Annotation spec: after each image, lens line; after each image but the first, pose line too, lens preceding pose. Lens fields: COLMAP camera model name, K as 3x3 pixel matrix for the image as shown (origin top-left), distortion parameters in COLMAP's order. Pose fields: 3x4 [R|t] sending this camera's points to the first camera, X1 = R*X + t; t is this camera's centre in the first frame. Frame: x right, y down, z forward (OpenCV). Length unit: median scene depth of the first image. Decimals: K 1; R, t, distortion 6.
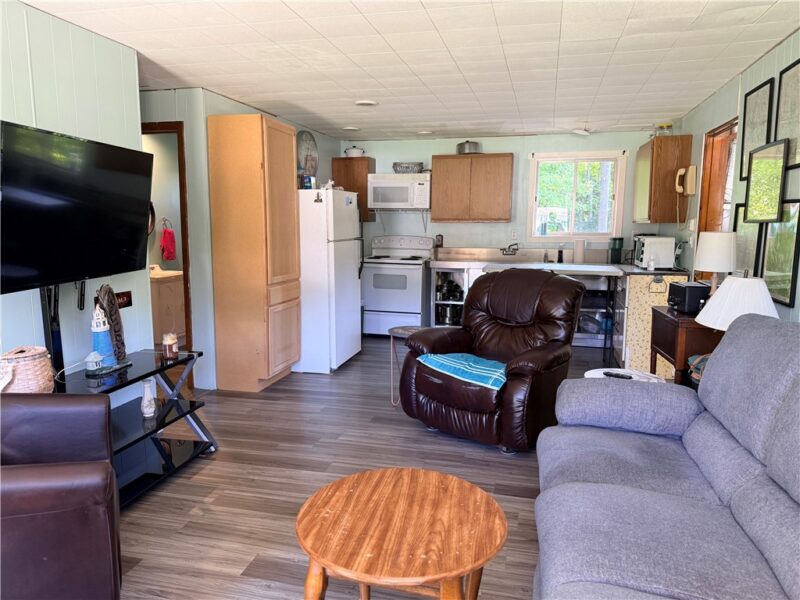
lens RADIAL K [[565.1, 0, 398.5], [0, 565.1, 306.2], [0, 0, 1]] dist [0.053281, -0.043438]
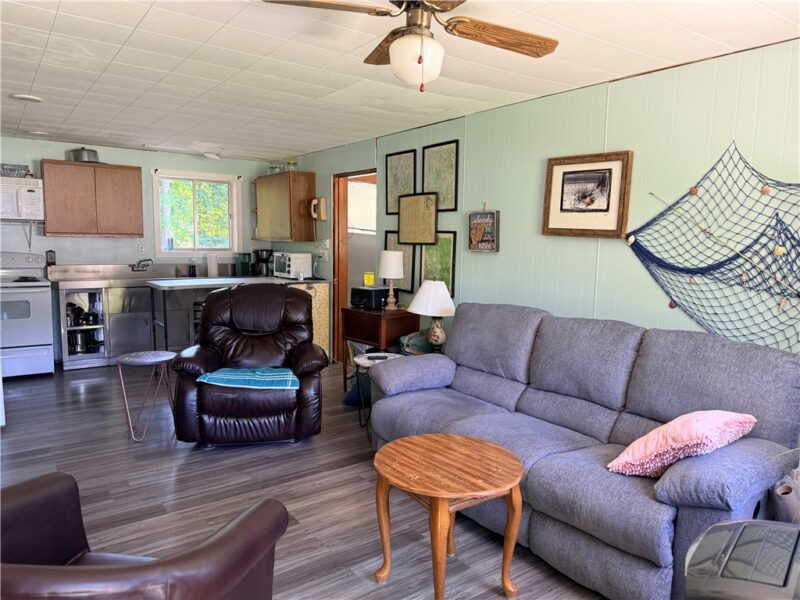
lens RADIAL K [[565.1, 0, 406.6], [0, 565.1, 302.0], [0, 0, 1]] dist [0.053281, -0.043438]
pose [[0.632858, -0.081450, 0.769972, -0.365081], [0.100328, 0.994694, 0.022760, -0.021252], [-0.767740, 0.062845, 0.637672, 0.053116]]
